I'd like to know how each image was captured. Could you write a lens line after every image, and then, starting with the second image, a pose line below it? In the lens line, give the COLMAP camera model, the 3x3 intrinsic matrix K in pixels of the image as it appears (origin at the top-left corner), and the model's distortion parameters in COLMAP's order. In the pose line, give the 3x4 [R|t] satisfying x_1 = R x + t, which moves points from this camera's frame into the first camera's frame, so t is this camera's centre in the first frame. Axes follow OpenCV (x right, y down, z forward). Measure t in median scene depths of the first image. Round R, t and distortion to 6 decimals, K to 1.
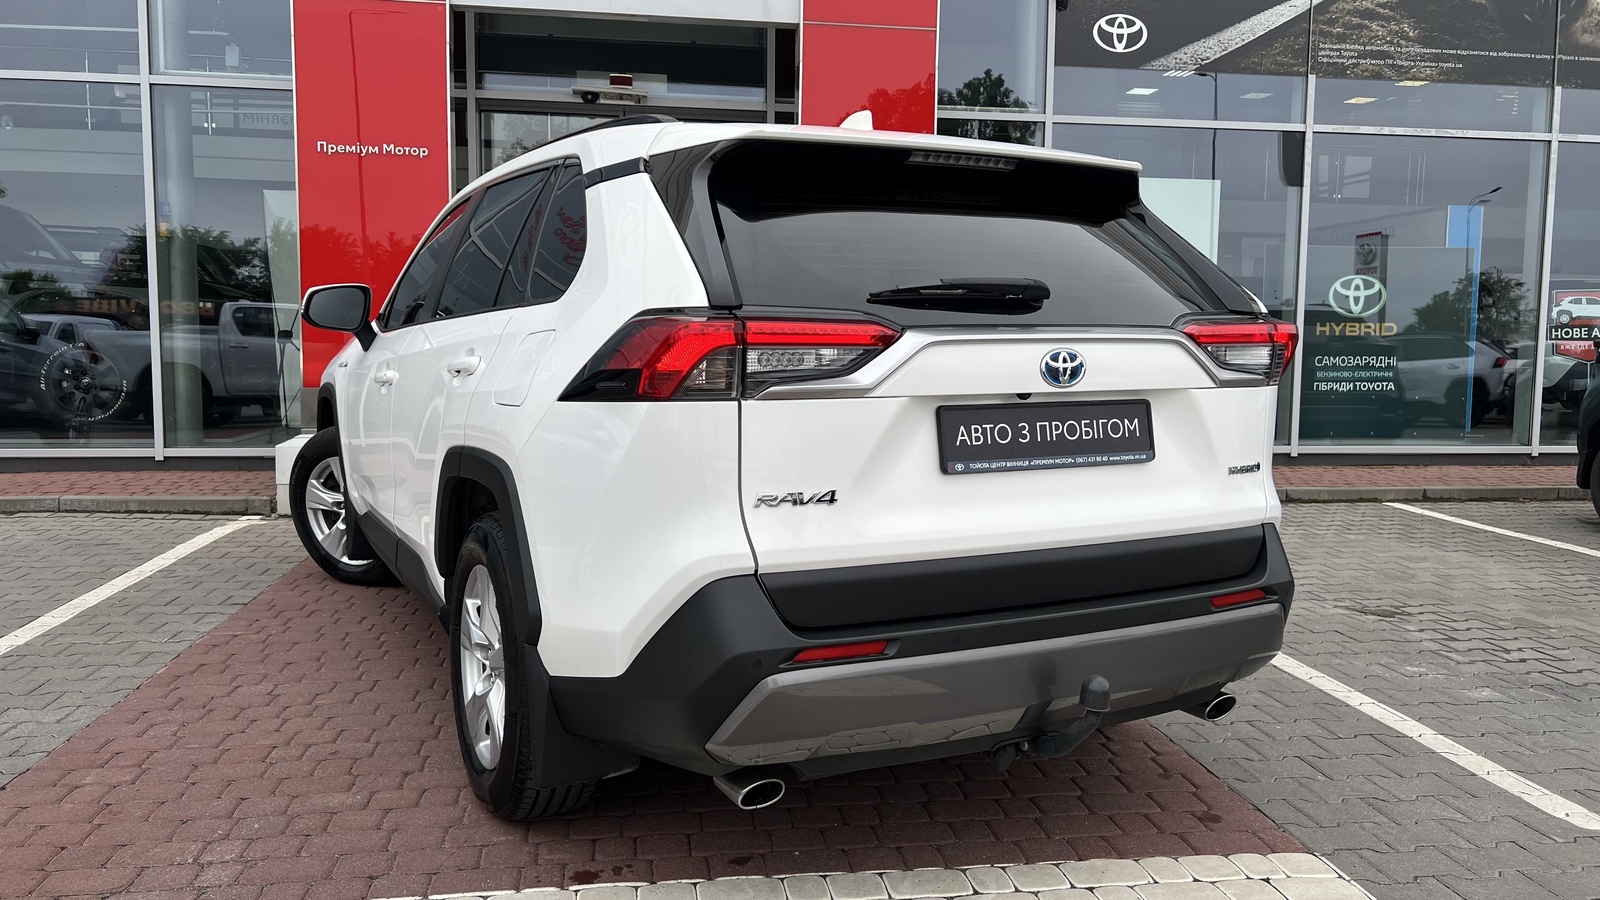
lens RADIAL K [[1168.0, 0, 802.3], [0, 1168.0, 446.4], [0, 0, 1]] dist [0.039383, -0.041501]
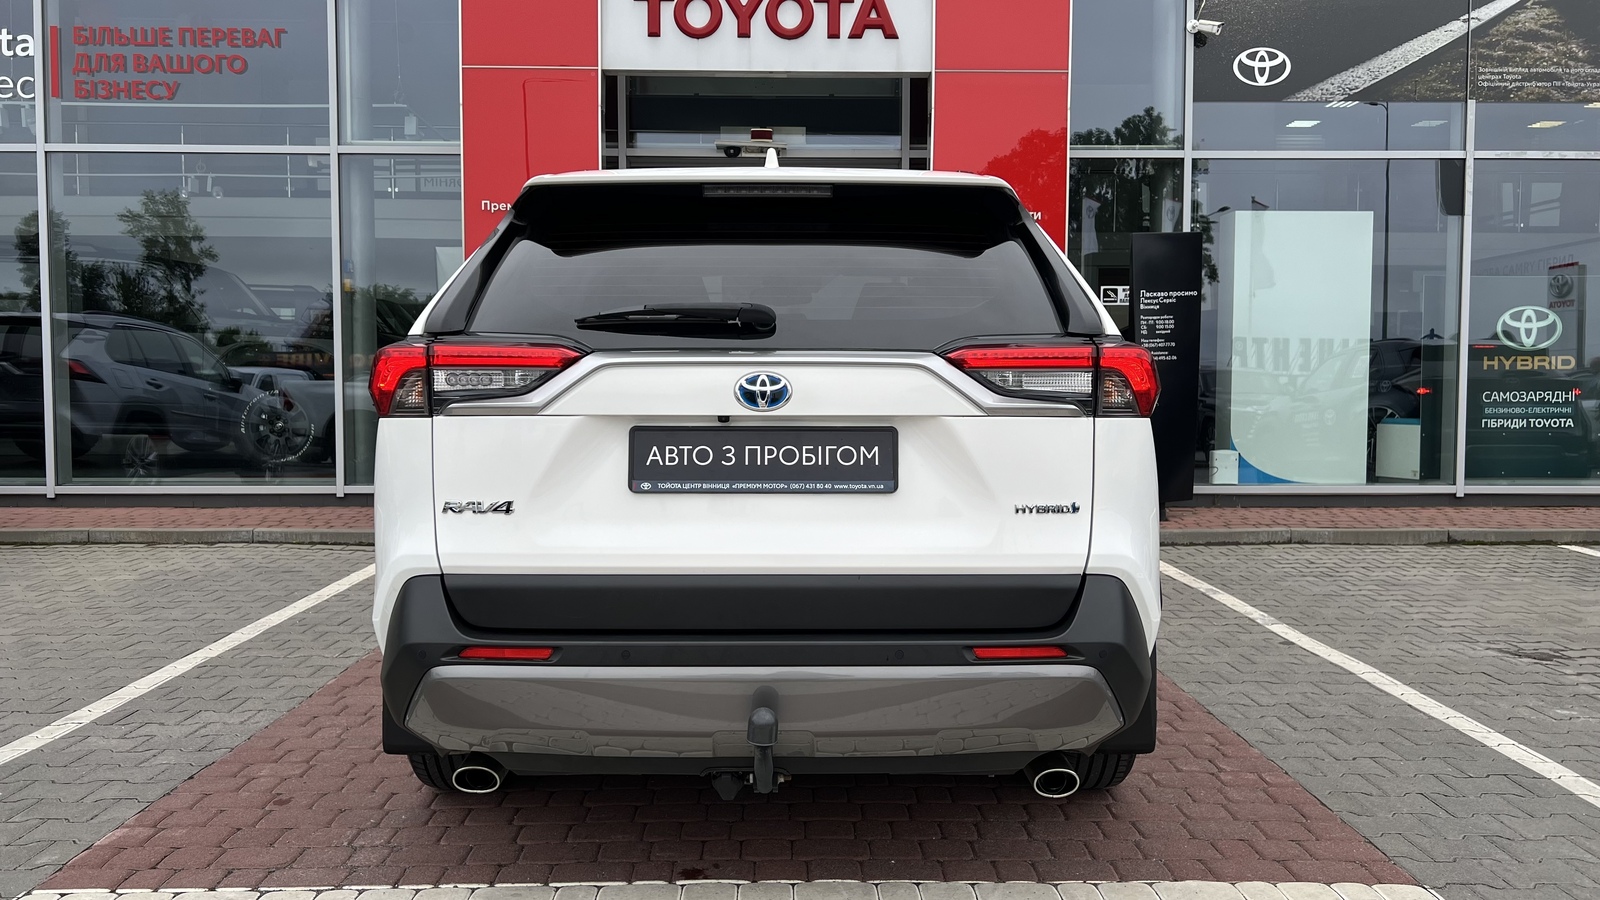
lens RADIAL K [[1168.0, 0, 802.3], [0, 1168.0, 446.4], [0, 0, 1]] dist [0.039383, -0.041501]
pose [[0.991431, -0.003308, -0.130587, 0.016657], [-0.001742, 0.999255, -0.038541, 0.006047], [0.130617, 0.038438, 0.990687, -0.017471]]
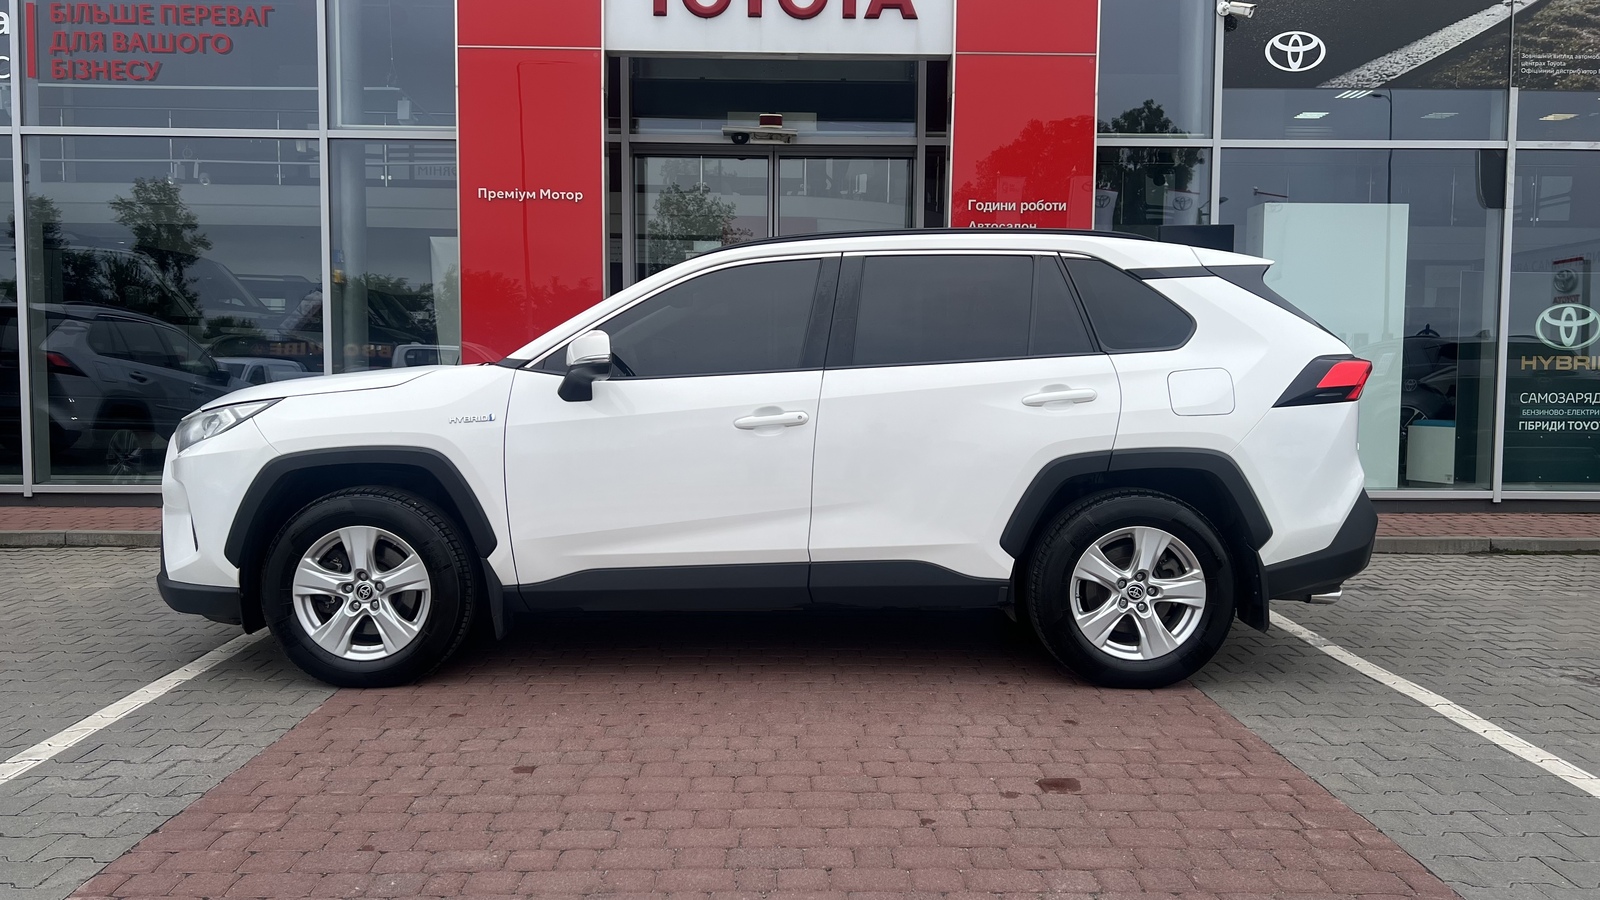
lens RADIAL K [[1165.3, 0, 796.2], [0, 1165.3, 451.0], [0, 0, 1]] dist [0.044235, -0.044231]
pose [[0.991507, 0.002872, -0.130021, -0.002881], [-0.006460, 0.999610, -0.027176, -0.003457], [0.129892, 0.027785, 0.991139, 0.024056]]
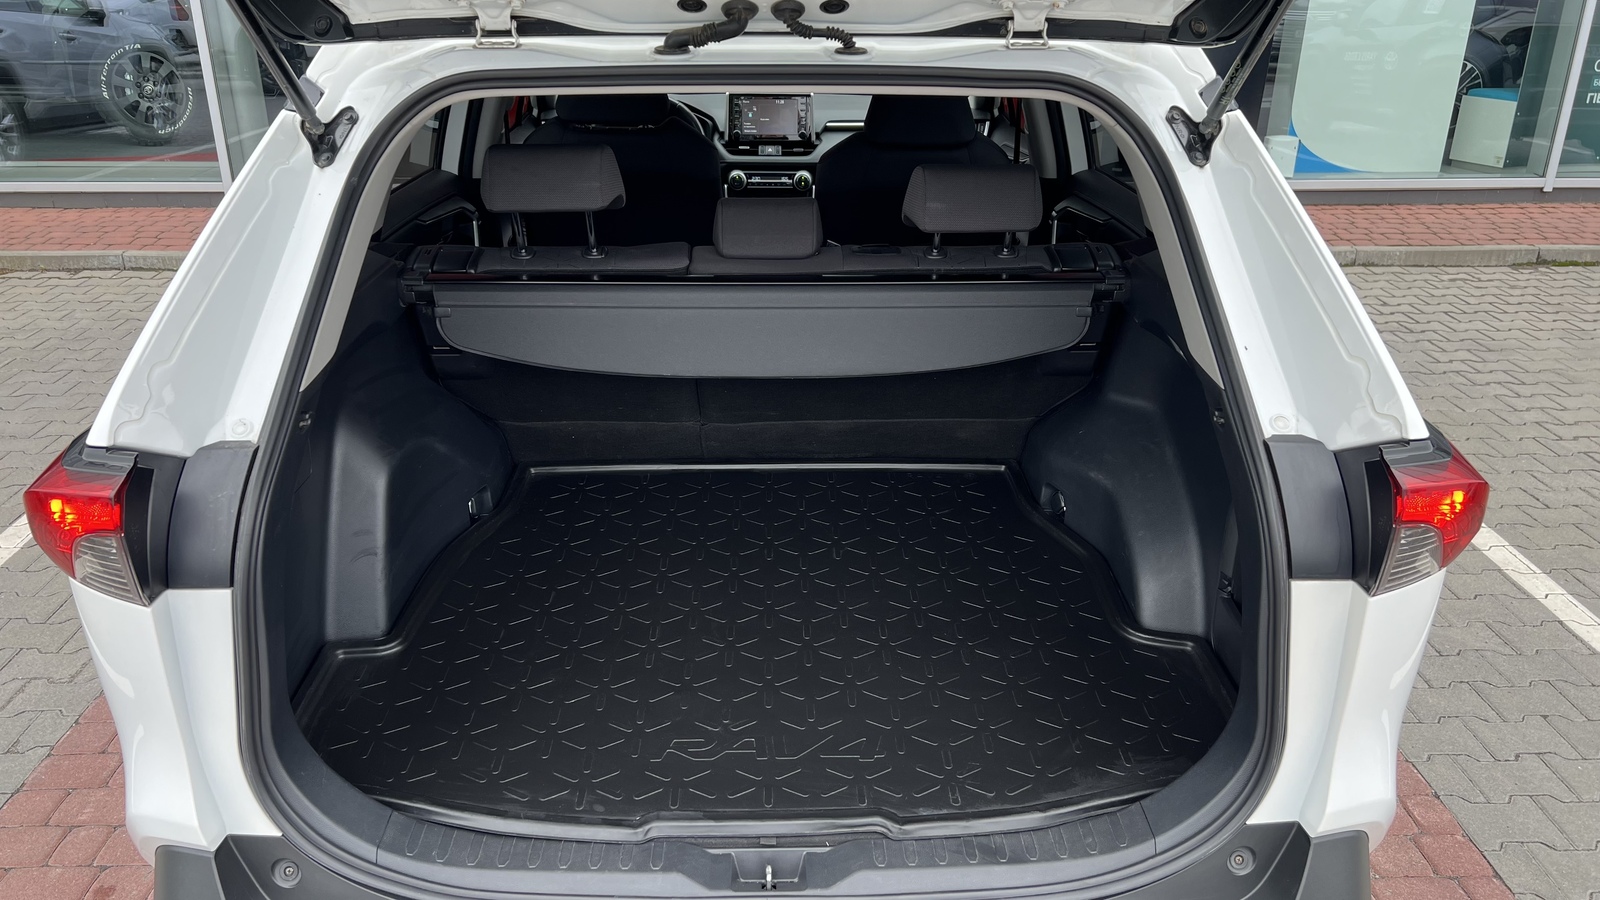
lens RADIAL K [[1168.0, 0, 802.3], [0, 1168.0, 446.4], [0, 0, 1]] dist [0.039383, -0.041501]
pose [[0.994342, 0.035866, -0.099989, -0.010391], [-0.003497, 0.951819, 0.306640, -0.080307], [0.106170, -0.304556, 0.946559, 0.125430]]
